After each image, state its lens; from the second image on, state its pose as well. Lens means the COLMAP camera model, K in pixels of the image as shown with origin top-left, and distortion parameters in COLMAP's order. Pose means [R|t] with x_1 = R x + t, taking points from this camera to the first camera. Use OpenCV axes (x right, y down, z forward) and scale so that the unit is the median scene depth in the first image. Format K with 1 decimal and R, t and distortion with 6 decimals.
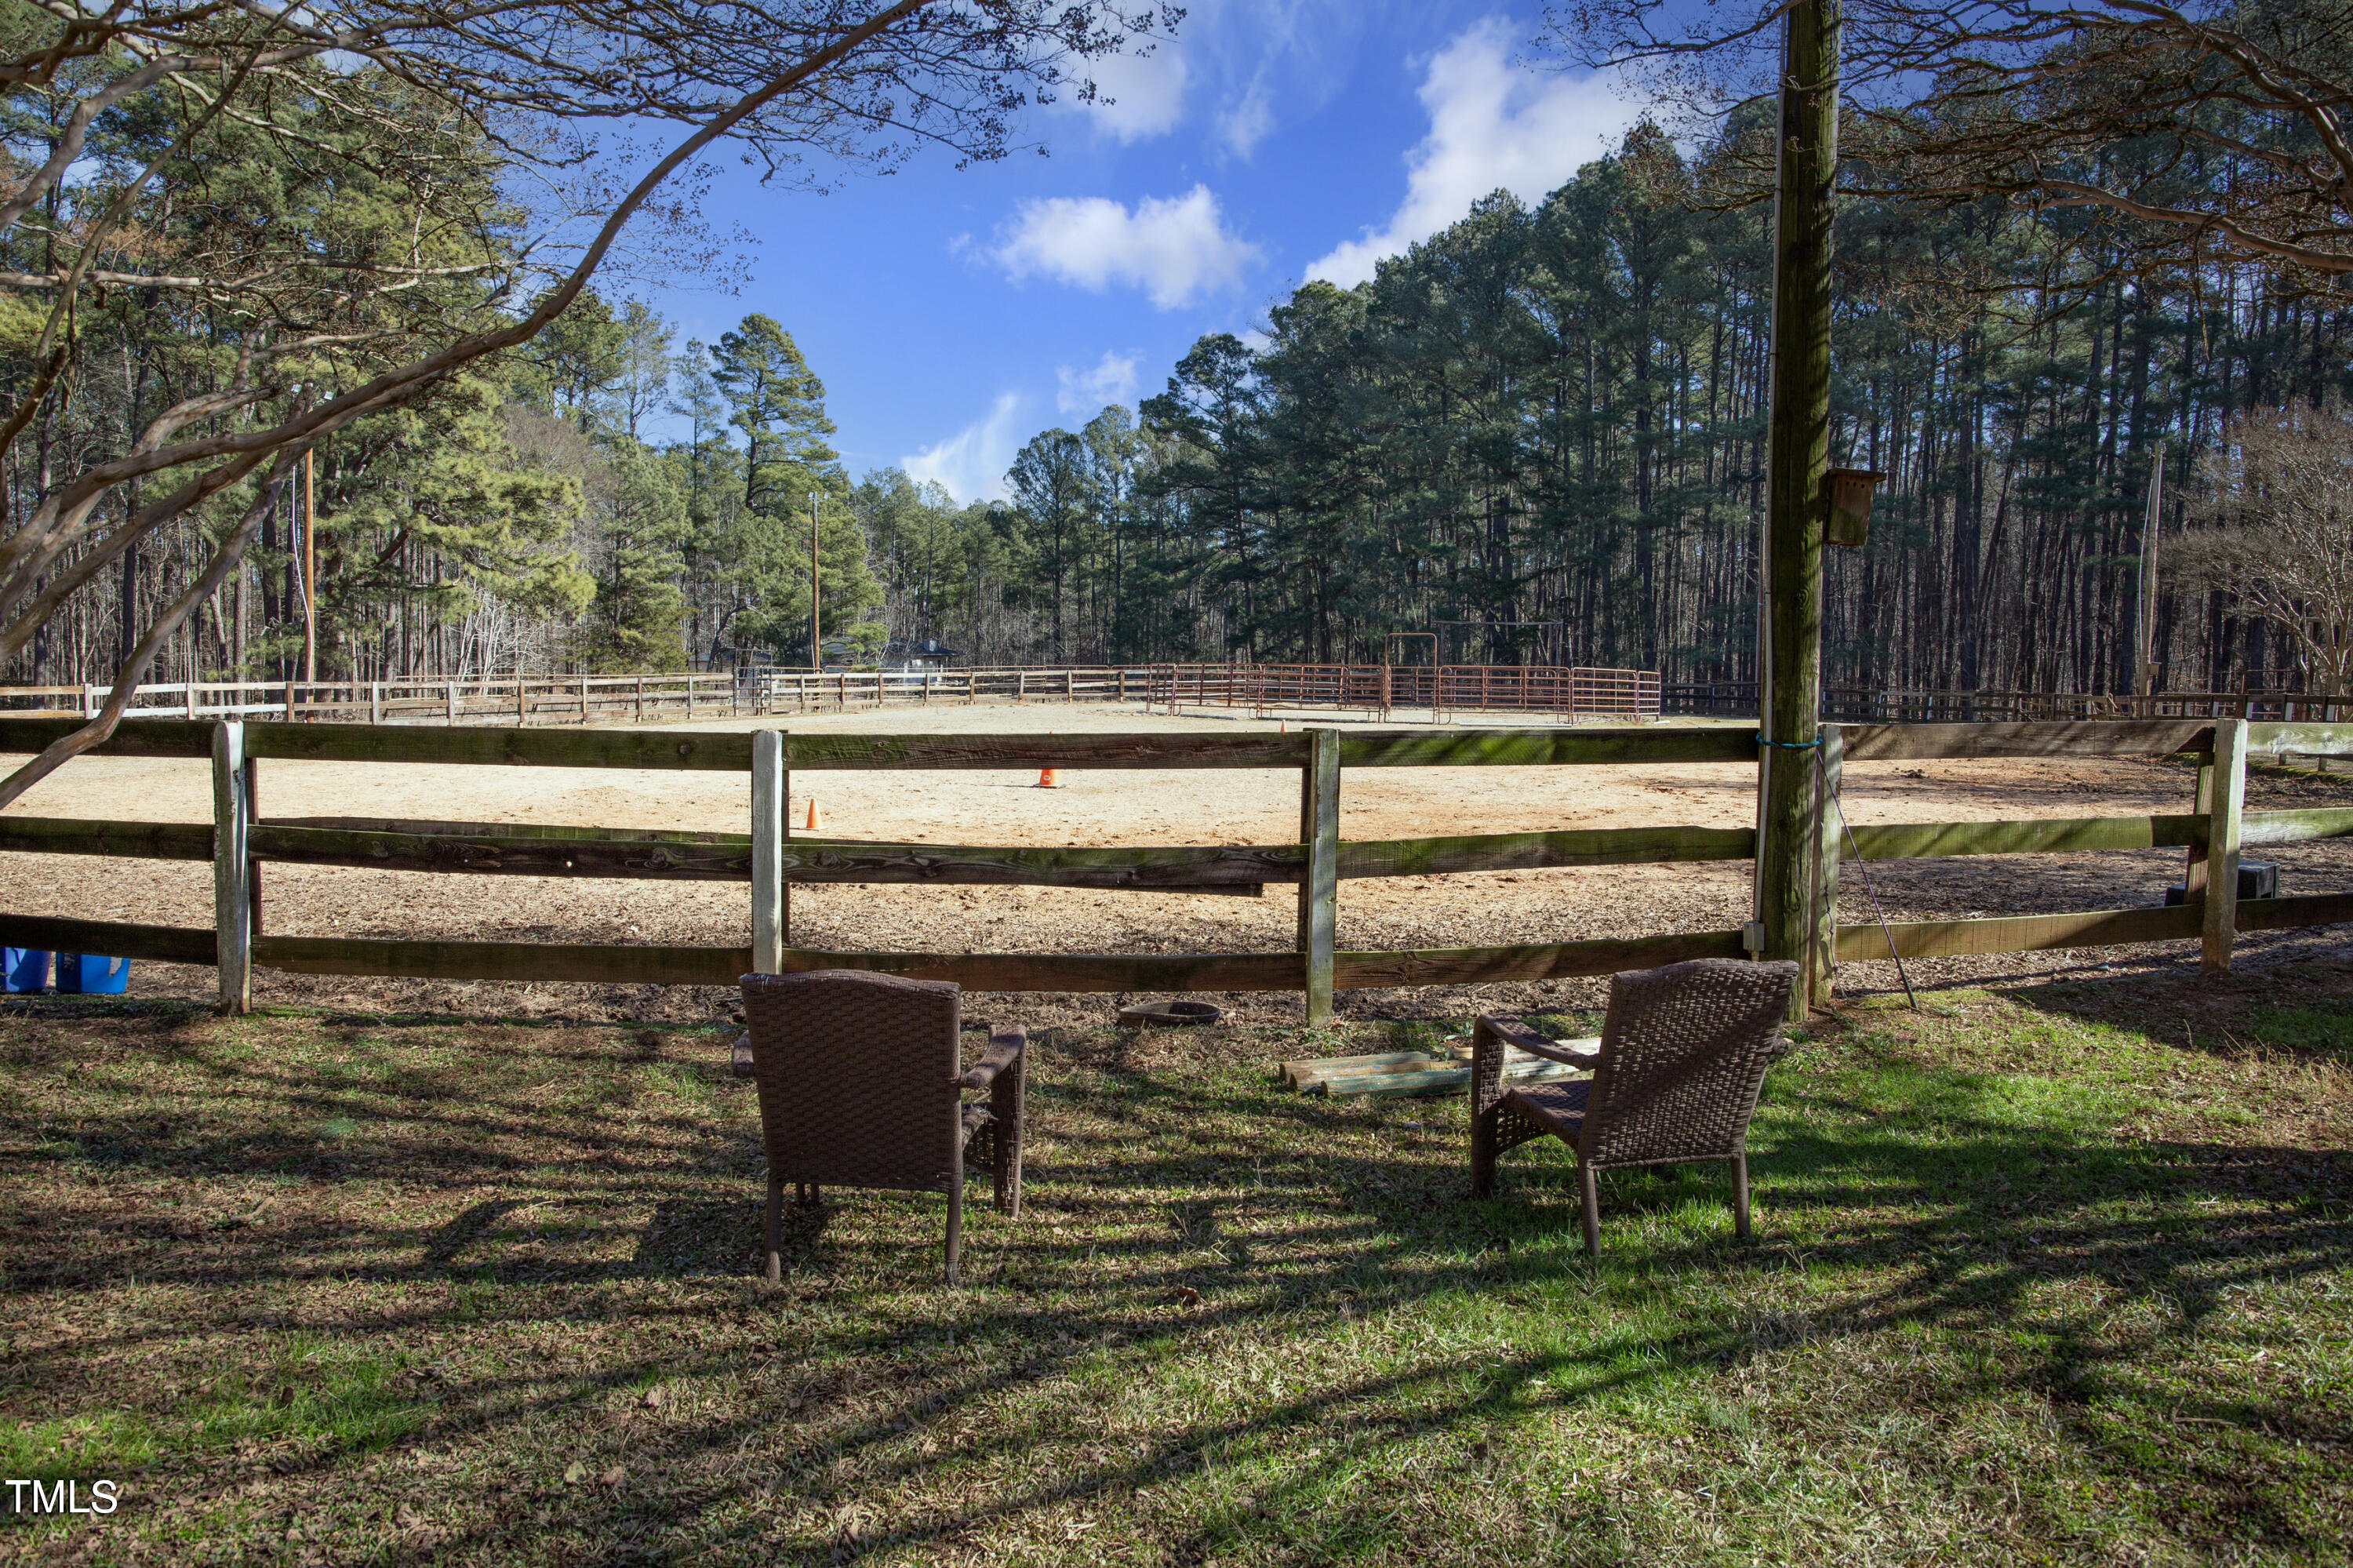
lens RADIAL K [[1635.7, 0, 1170.9], [0, 1635.7, 772.4], [0, 0, 1]] dist [-0.103891, 0.088931]
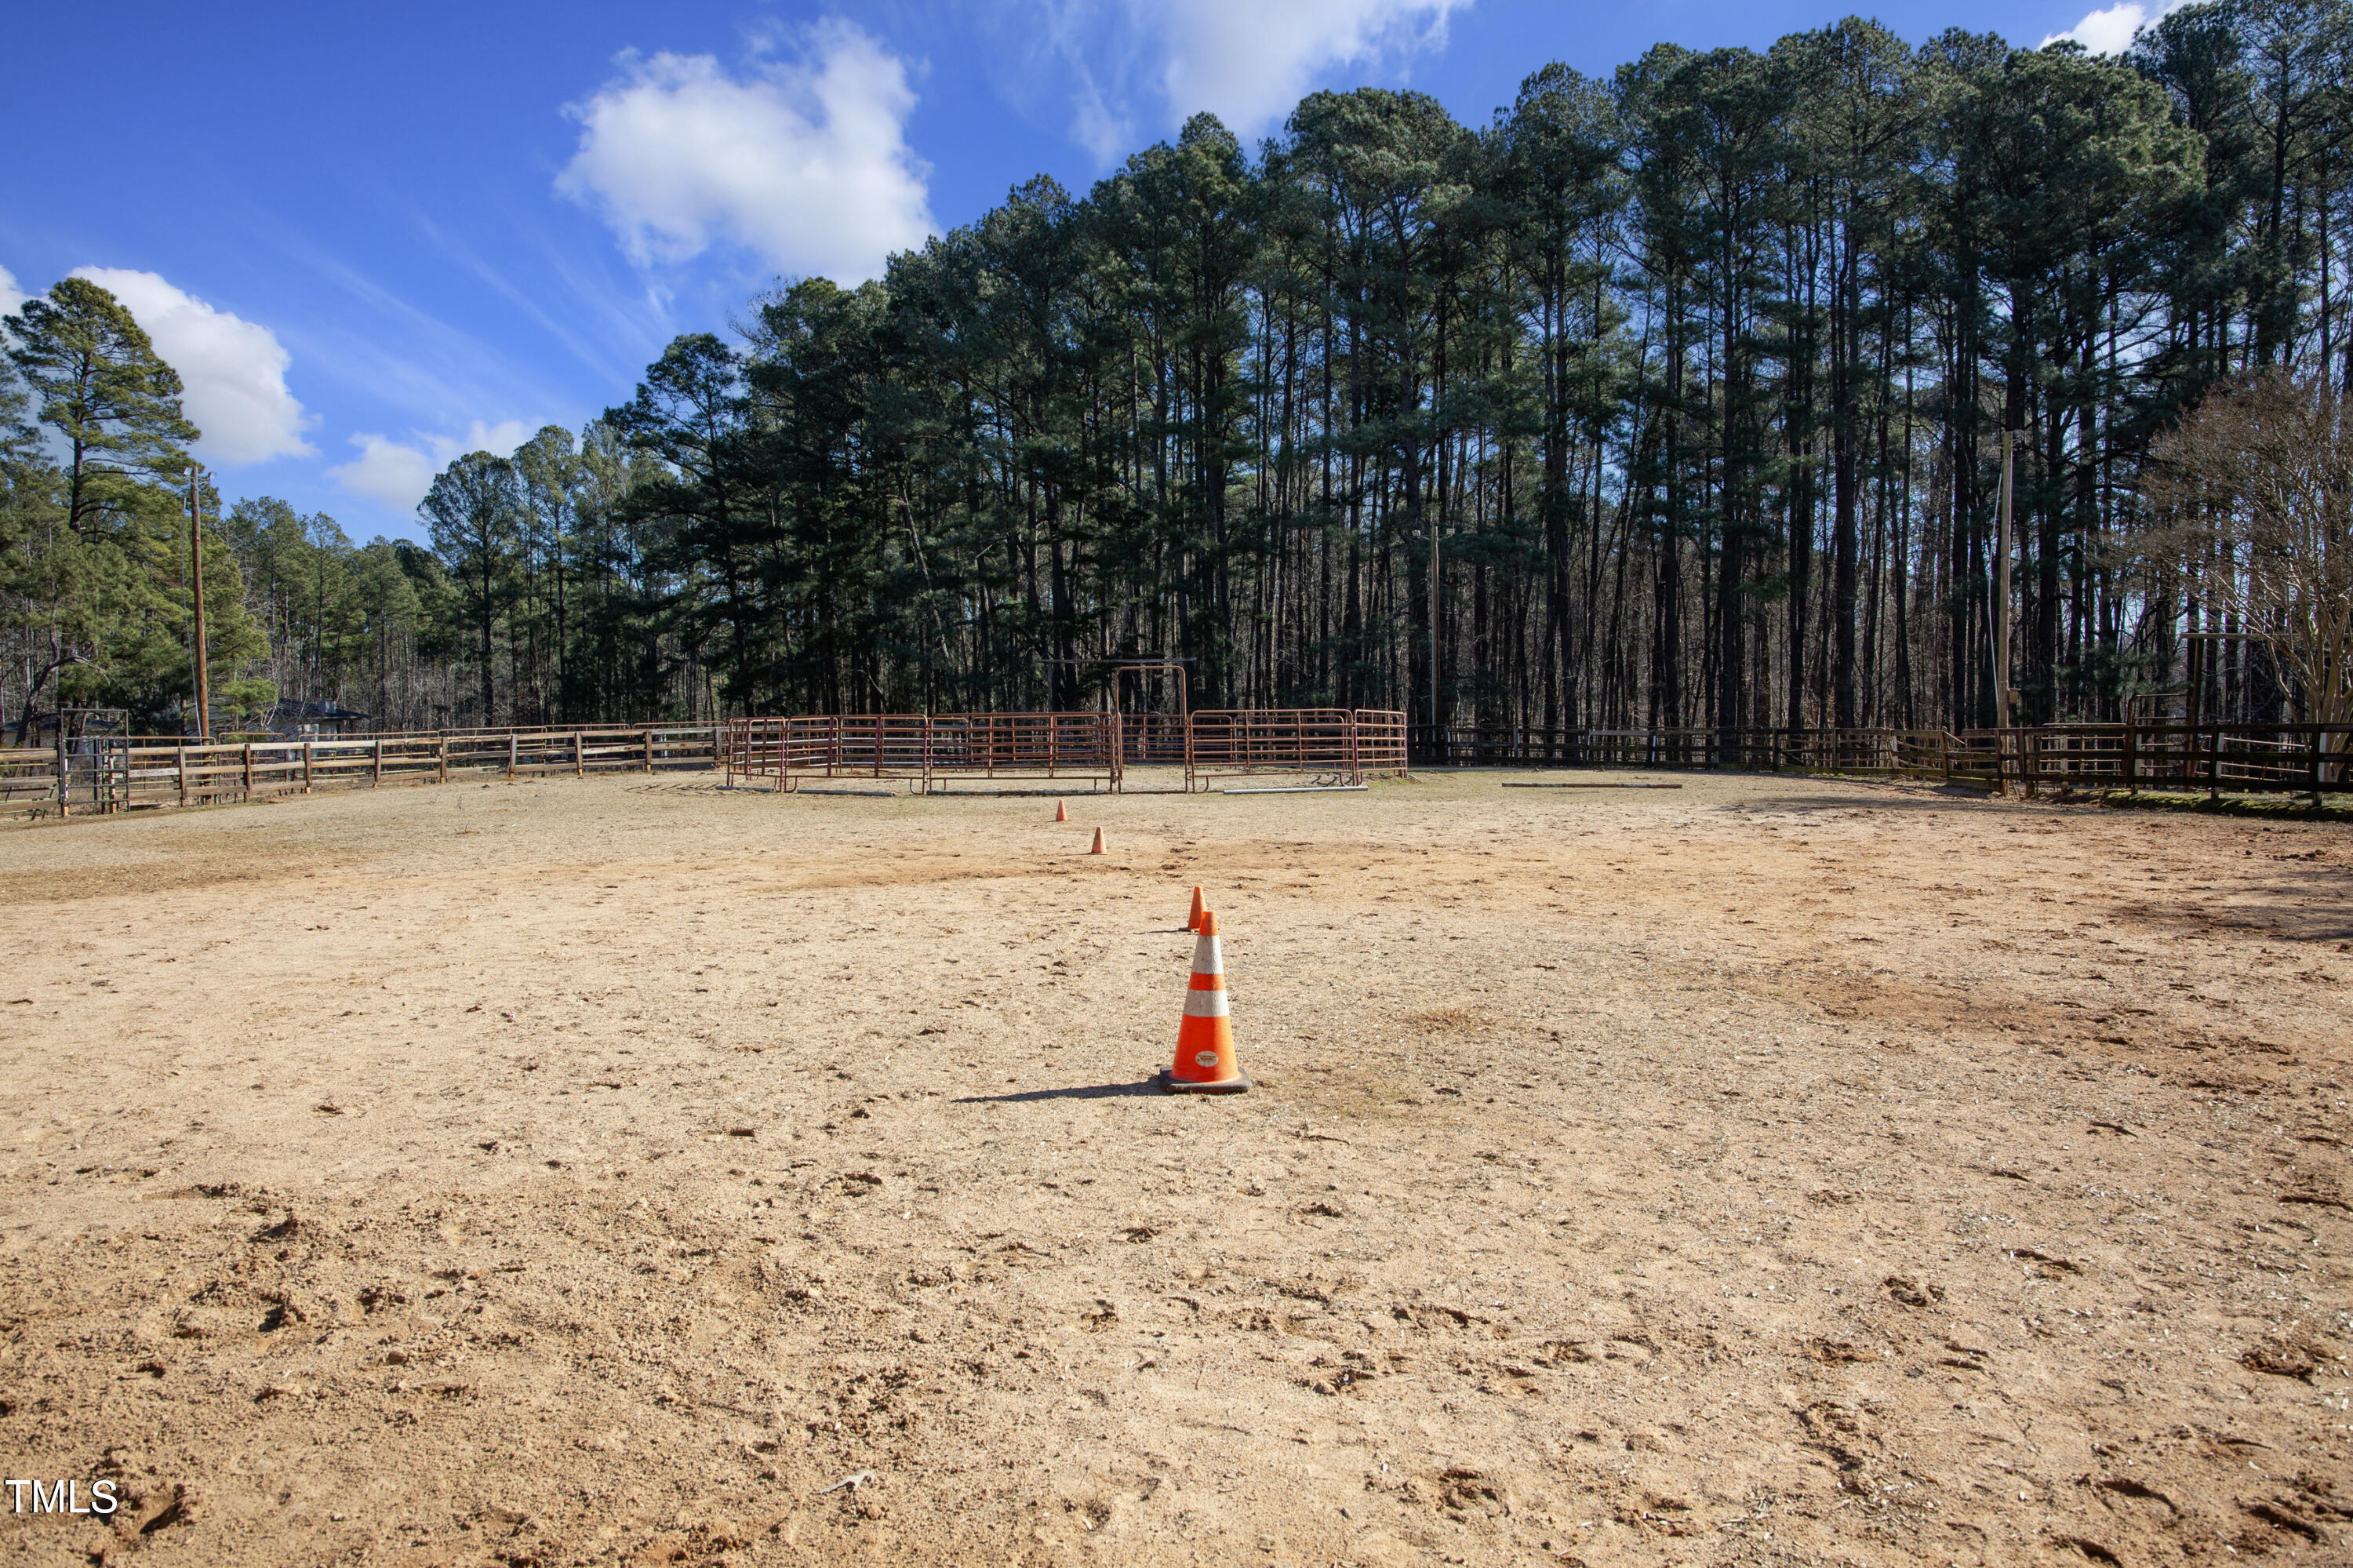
lens RADIAL K [[1635.7, 0, 1170.9], [0, 1635.7, 772.4], [0, 0, 1]] dist [-0.103891, 0.088931]
pose [[0.939257, -0.032917, 0.341632, -0.034367], [0.043871, 0.998740, -0.024383, -0.008161], [-0.340398, 0.037890, 0.939518, 0.126539]]
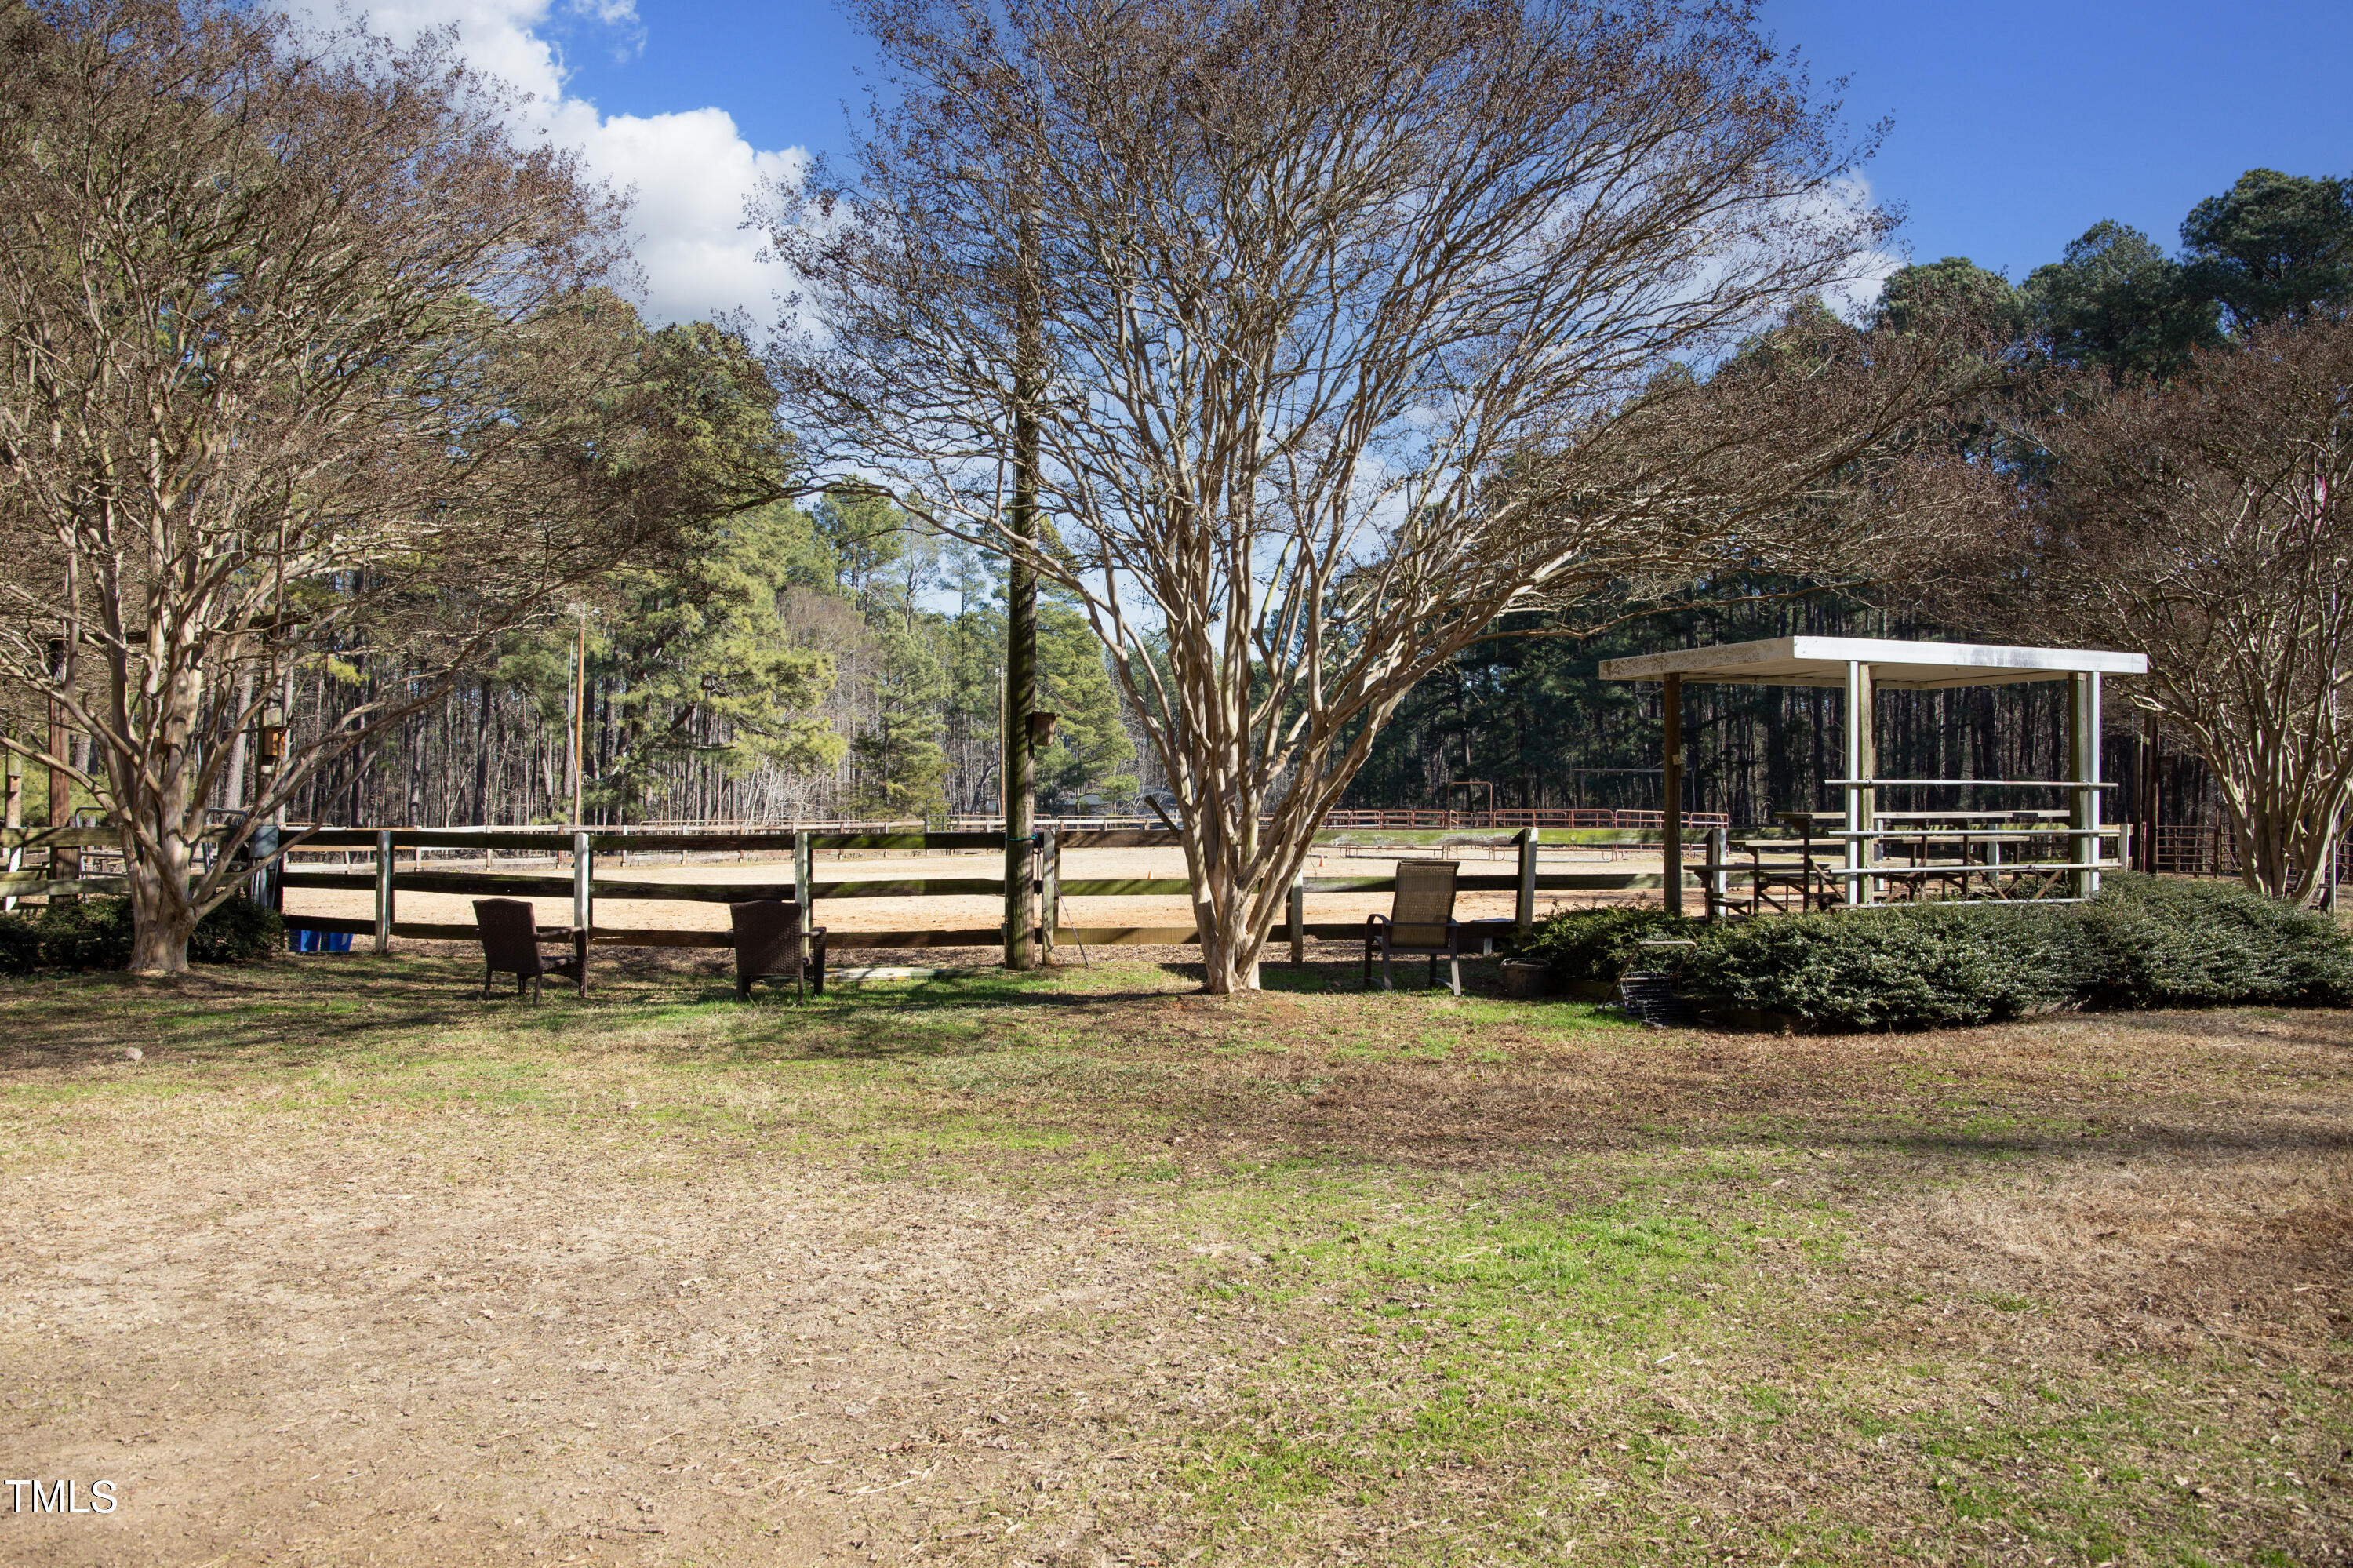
lens RADIAL K [[1635.7, 0, 1170.9], [0, 1635.7, 772.4], [0, 0, 1]] dist [-0.103891, 0.088931]
pose [[0.982201, -0.012360, -0.187427, 0.057954], [-0.004791, 0.995859, -0.090783, 0.005456], [0.187773, 0.090065, 0.978075, -0.064059]]
